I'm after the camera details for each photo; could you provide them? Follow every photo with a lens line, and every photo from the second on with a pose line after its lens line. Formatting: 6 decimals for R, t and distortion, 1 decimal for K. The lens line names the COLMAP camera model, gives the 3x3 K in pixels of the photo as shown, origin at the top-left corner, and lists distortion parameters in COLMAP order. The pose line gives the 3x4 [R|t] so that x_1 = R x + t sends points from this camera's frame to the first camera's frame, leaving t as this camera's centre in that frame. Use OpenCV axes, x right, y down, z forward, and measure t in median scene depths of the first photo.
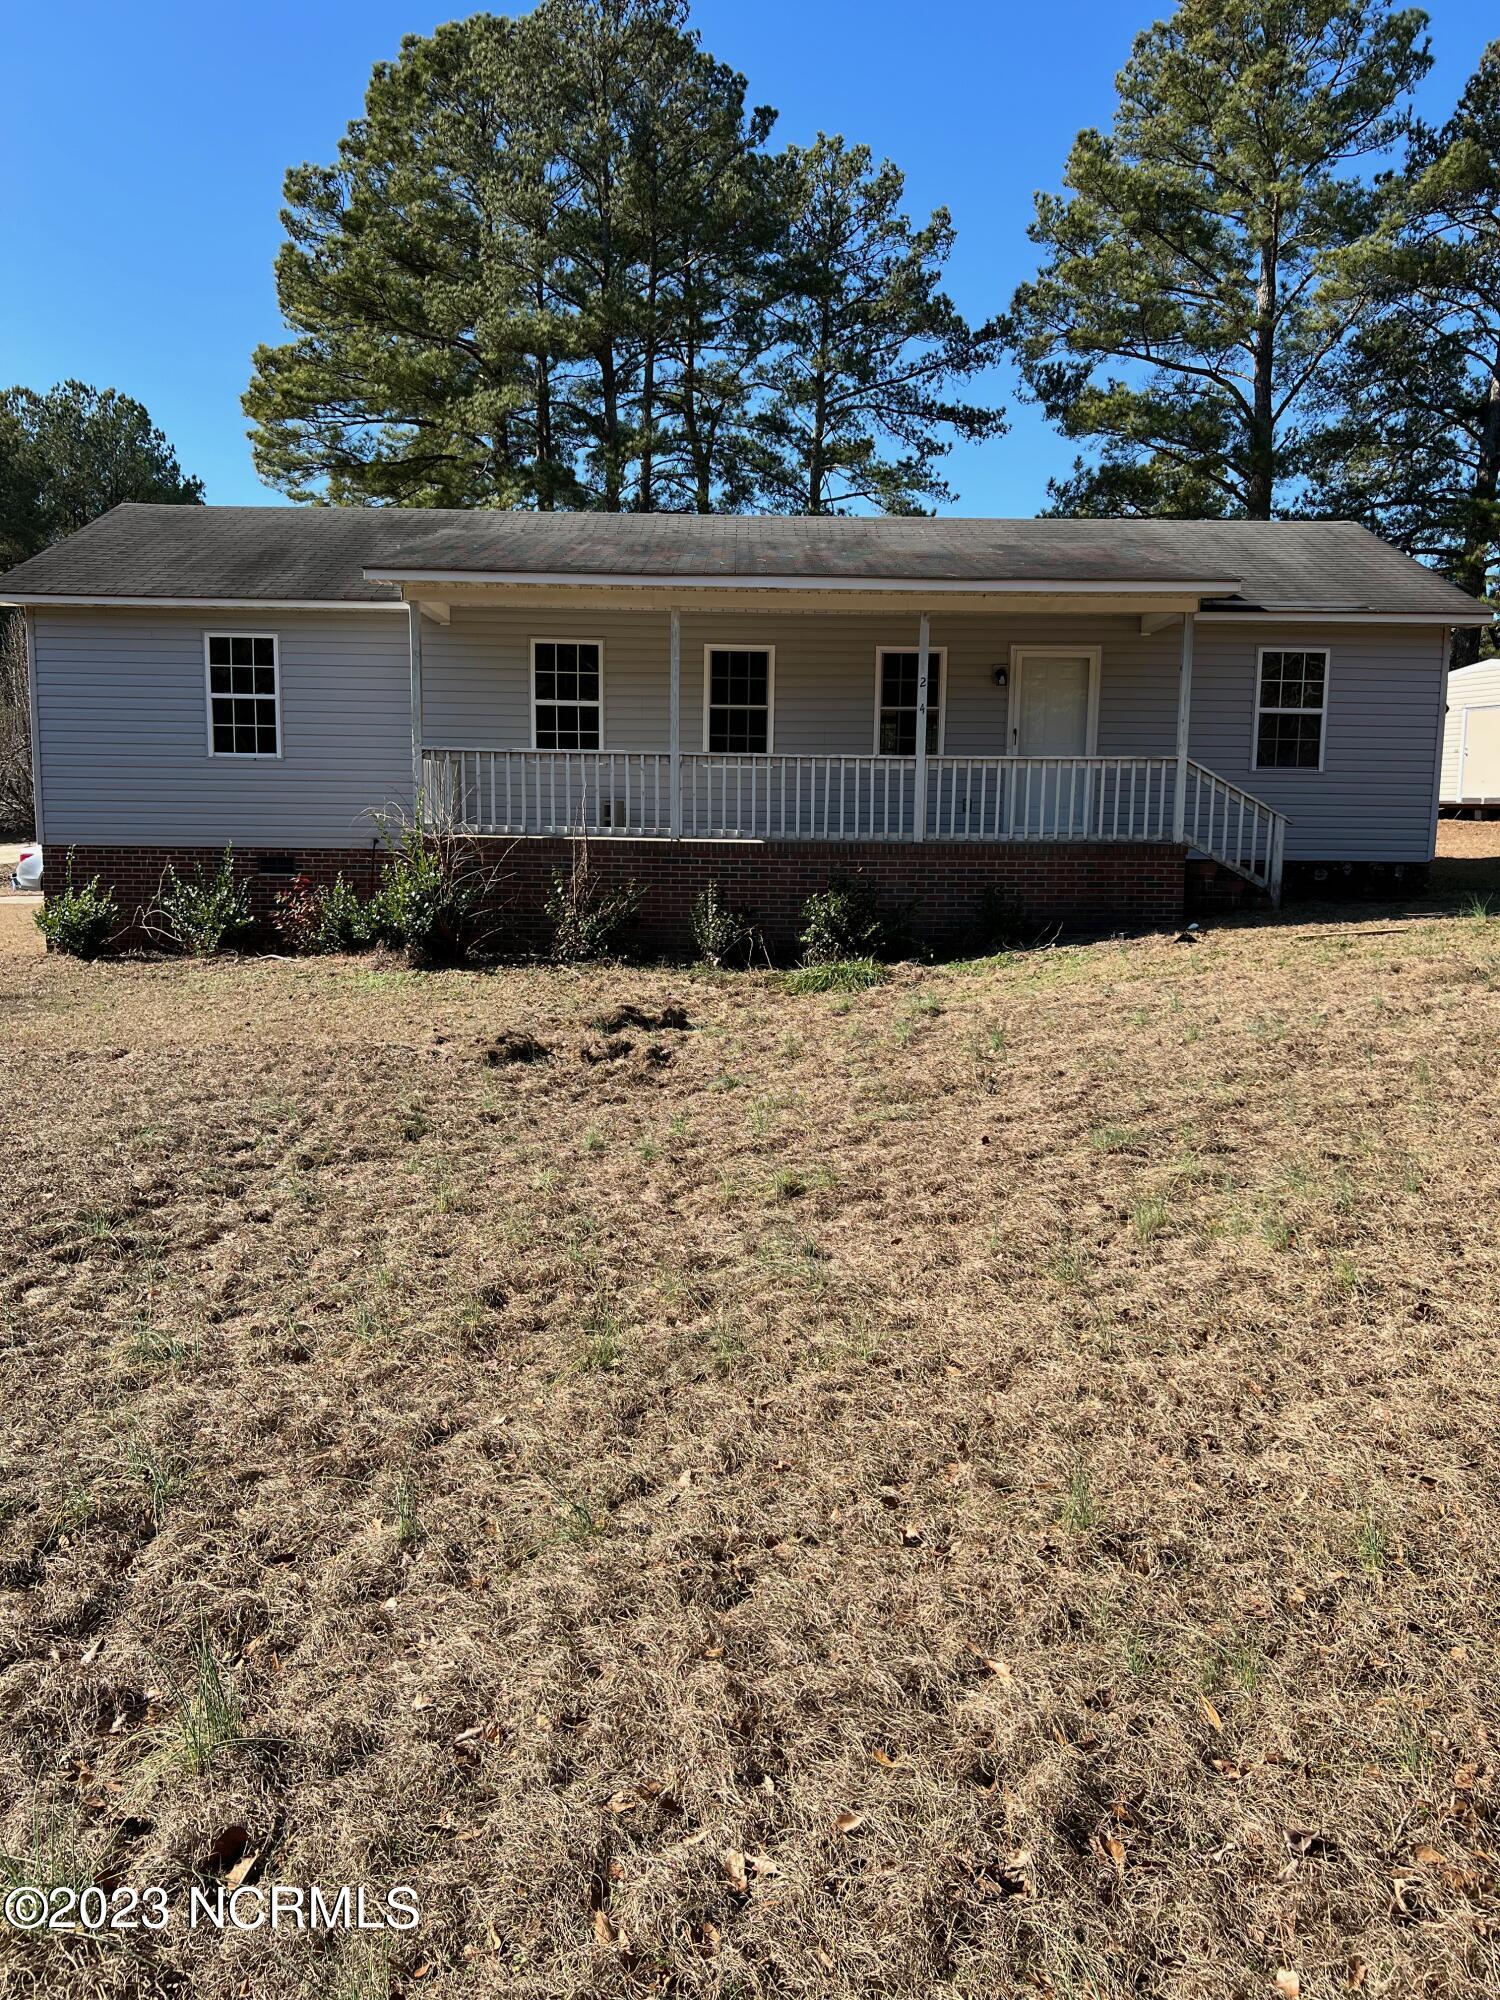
lens RADIAL K [[1517.4, 0, 739.2], [0, 1517.4, 1013.2], [0, 0, 1]] dist [0.047431, -0.054942]
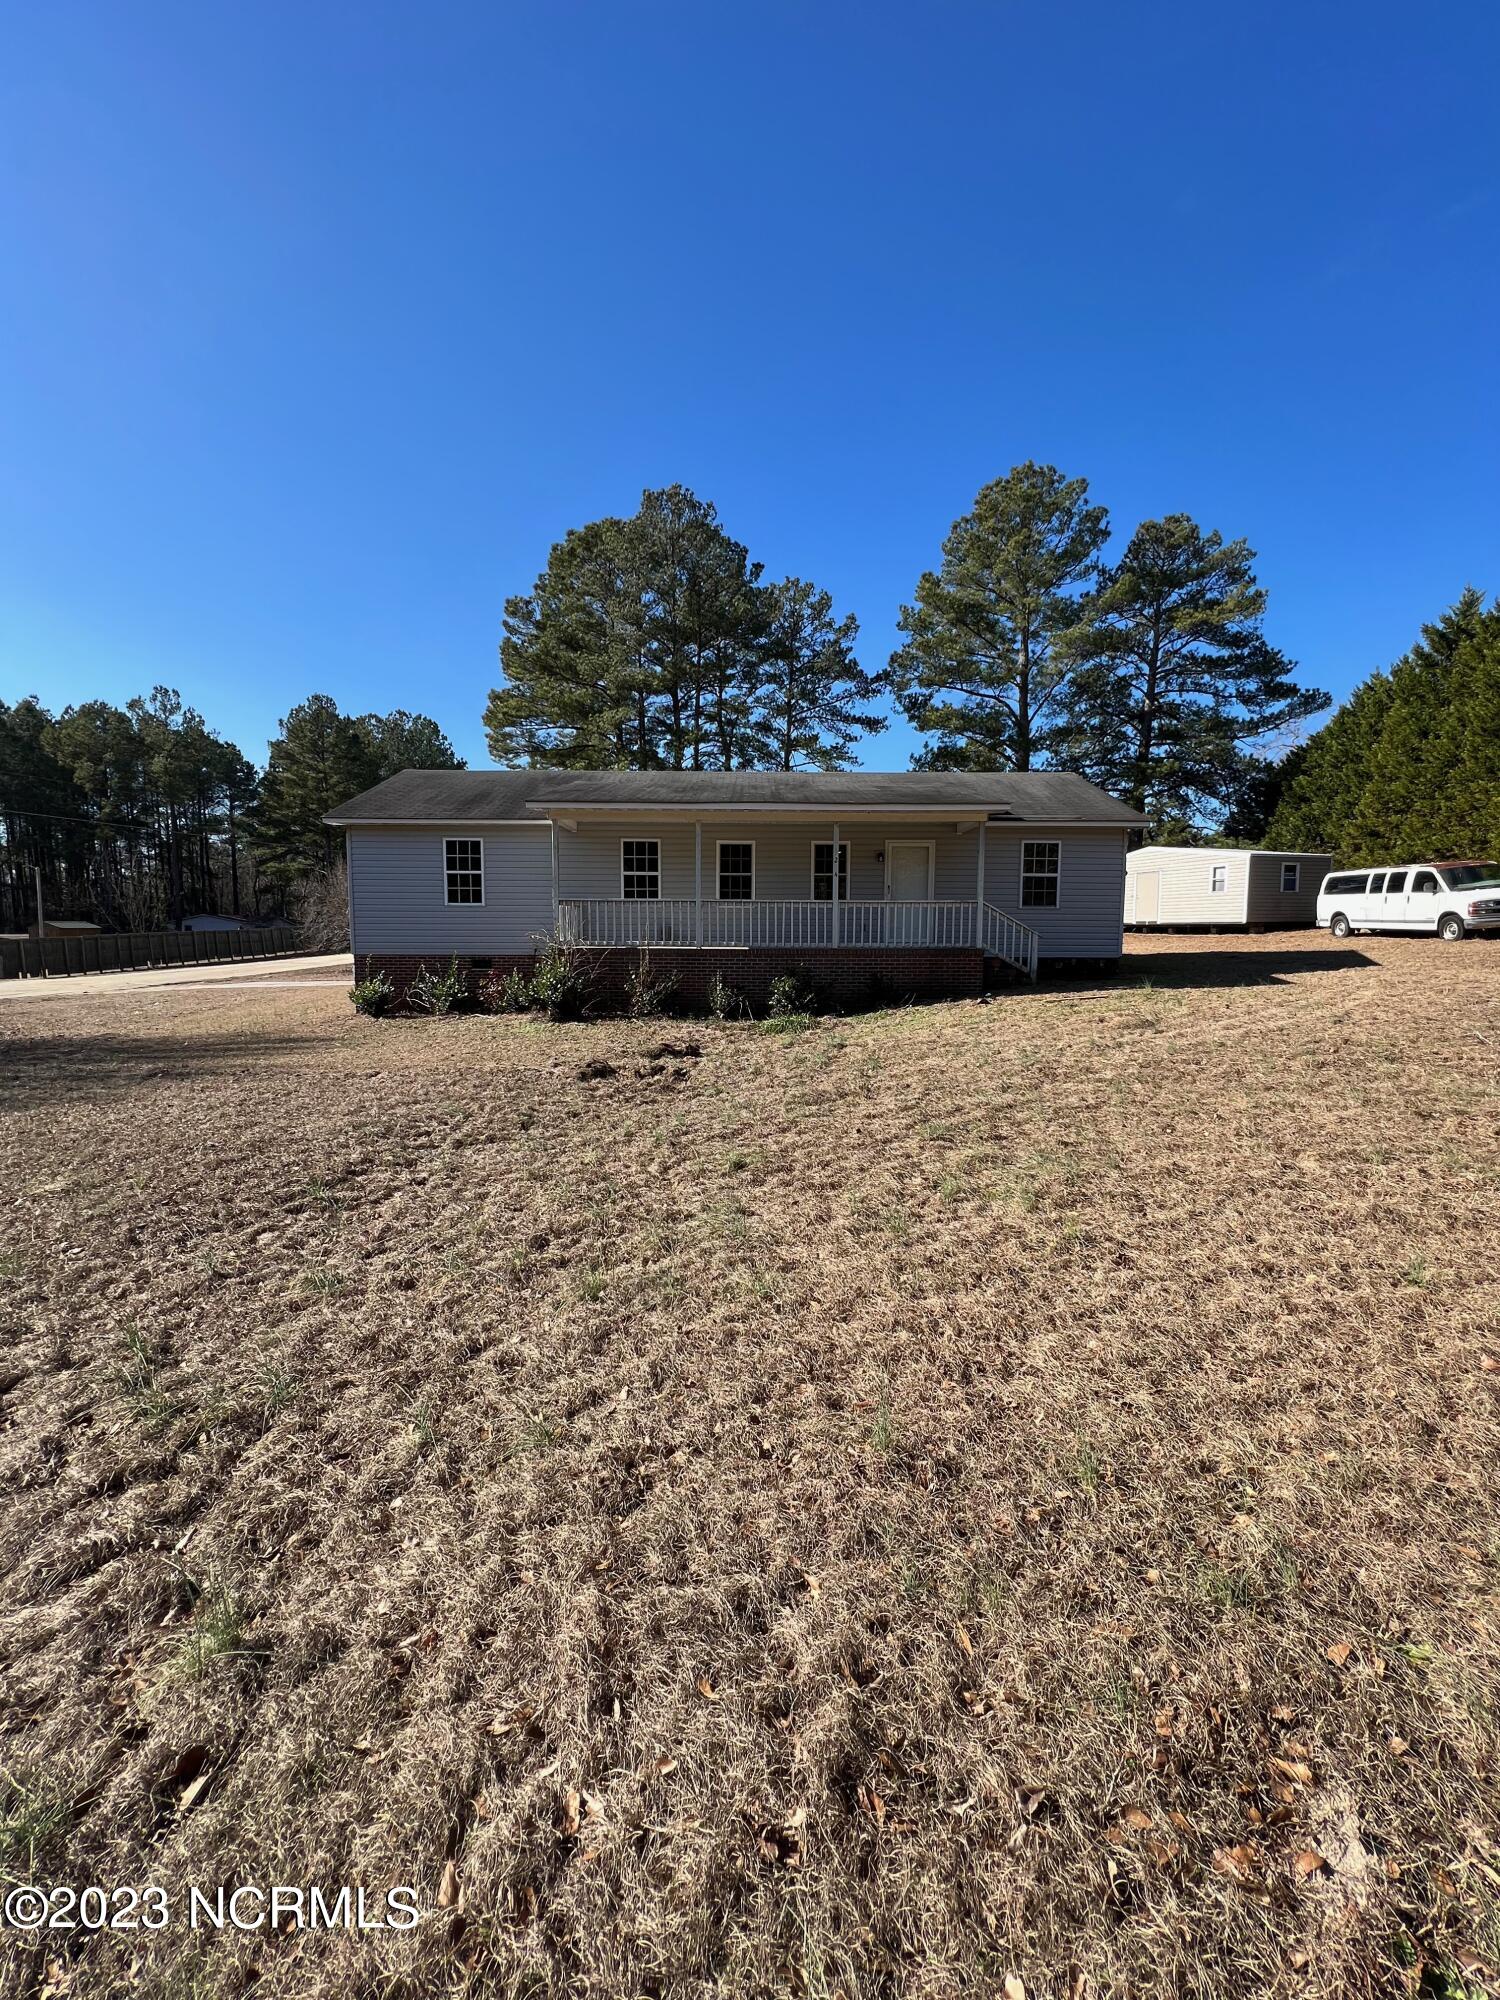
lens RADIAL K [[810.4, 0, 744.8], [0, 810.4, 1007.2], [0, 0, 1]] dist [-0.002352, 0.000855]
pose [[0.999918, -0.007608, -0.010323, 0.021171], [0.007219, 0.999280, -0.037261, -0.008693], [0.010599, 0.037183, 0.999252, 0.046449]]
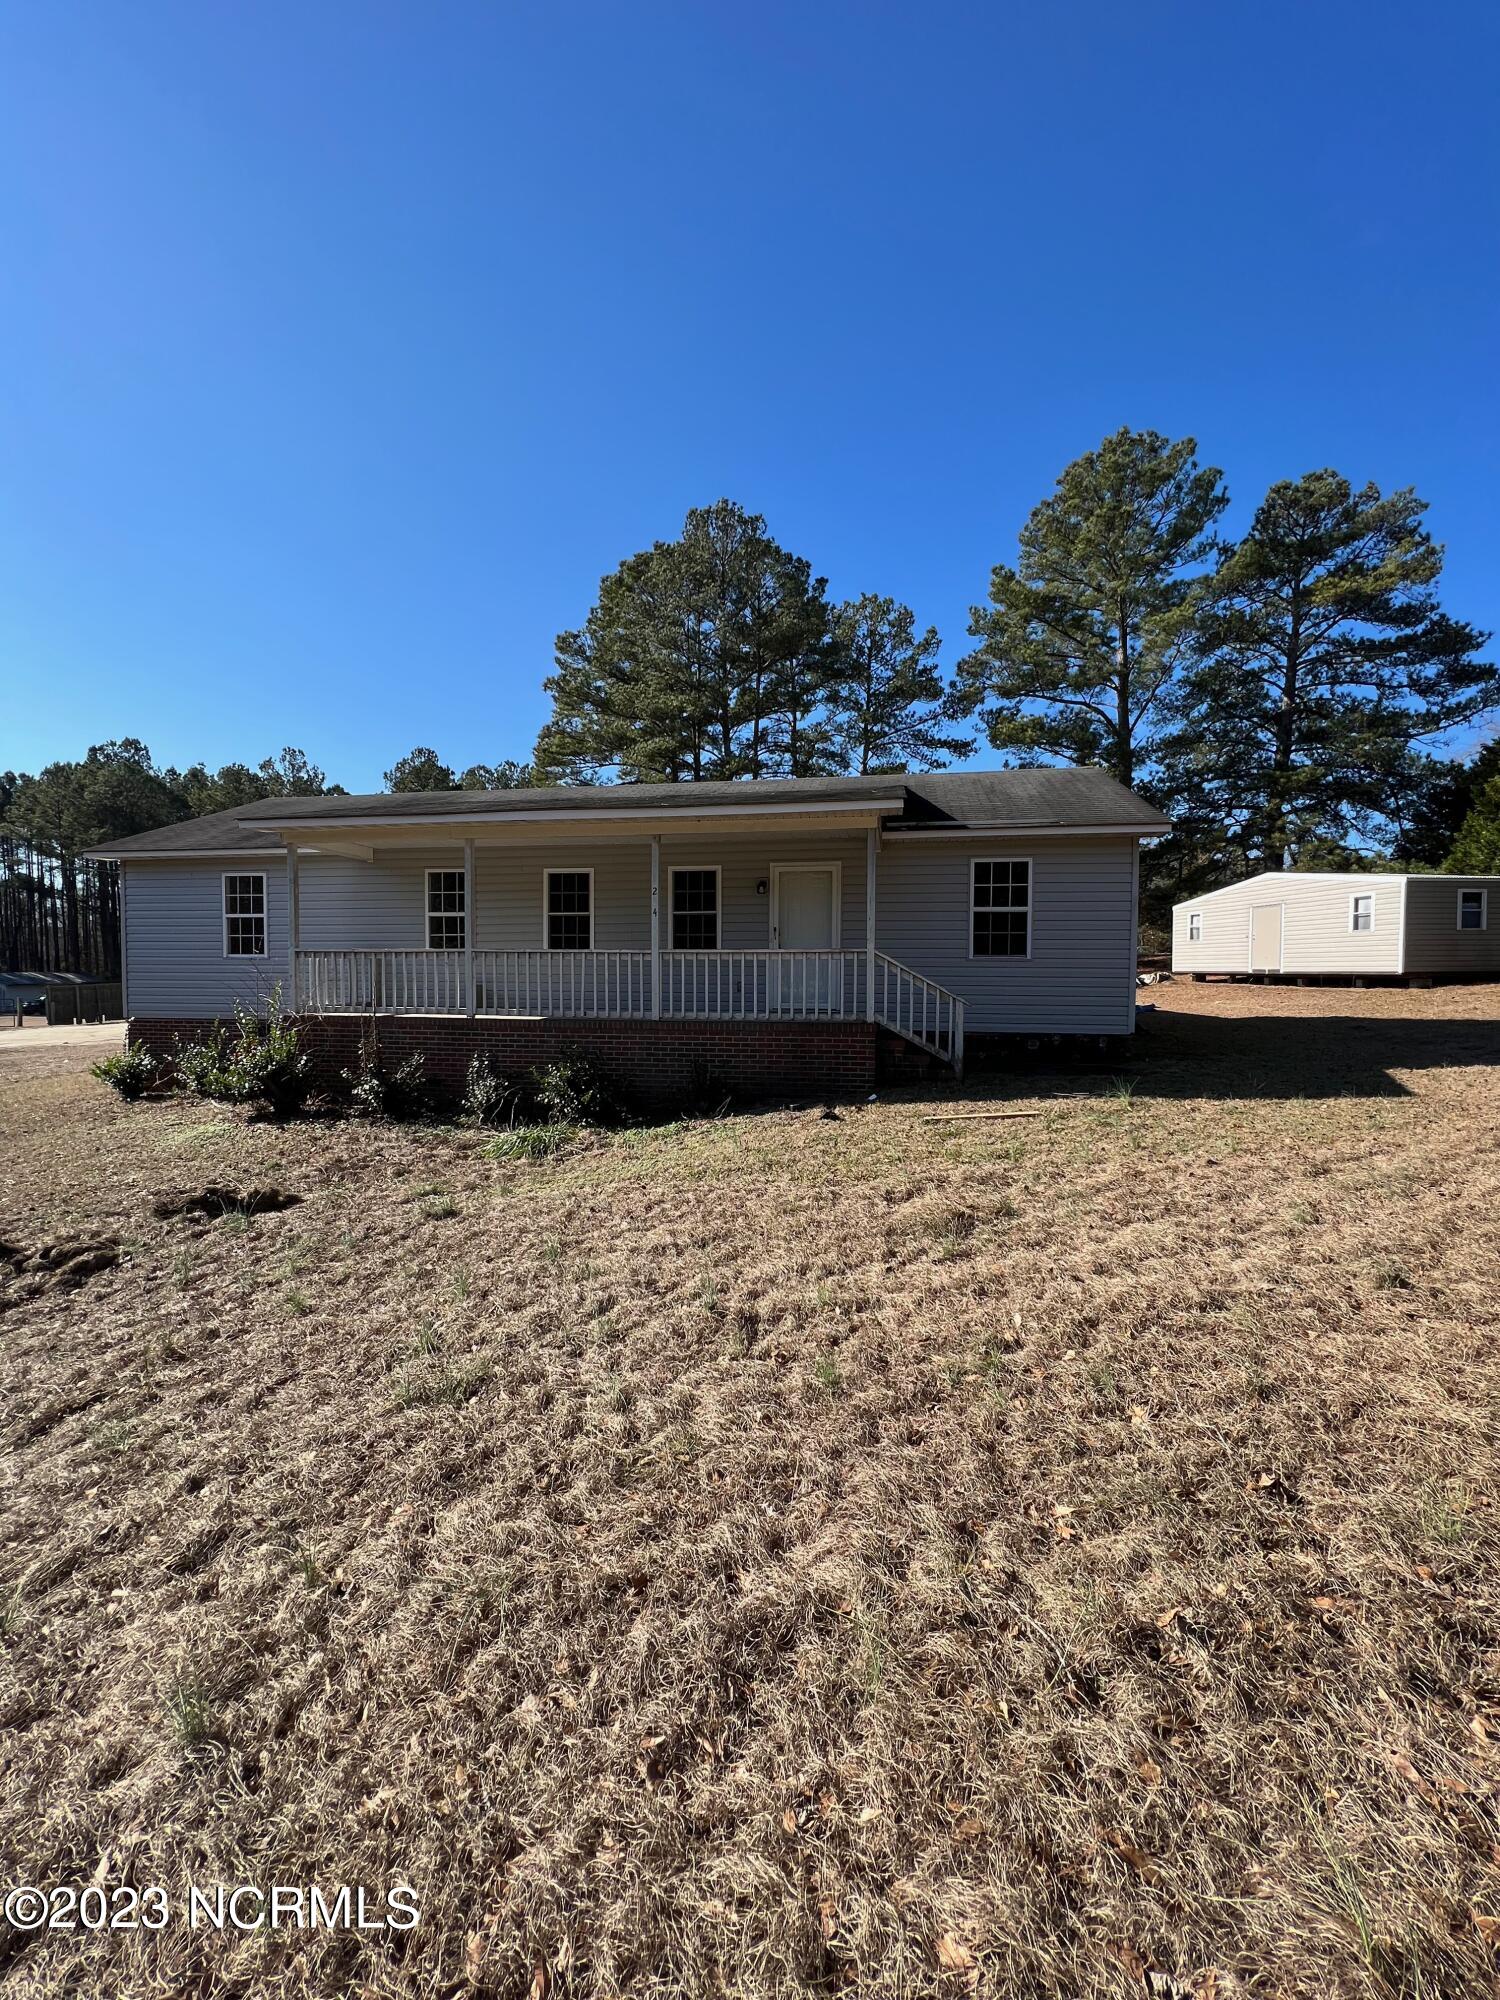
lens RADIAL K [[810.4, 0, 745.4], [0, 810.4, 1005.2], [0, 0, 1]] dist [-0.002352, 0.000855]
pose [[0.982679, -0.000495, -0.185317, 0.309318], [-0.016454, 0.995814, -0.089913, -0.067457], [0.184585, 0.091404, 0.978557, 0.376235]]
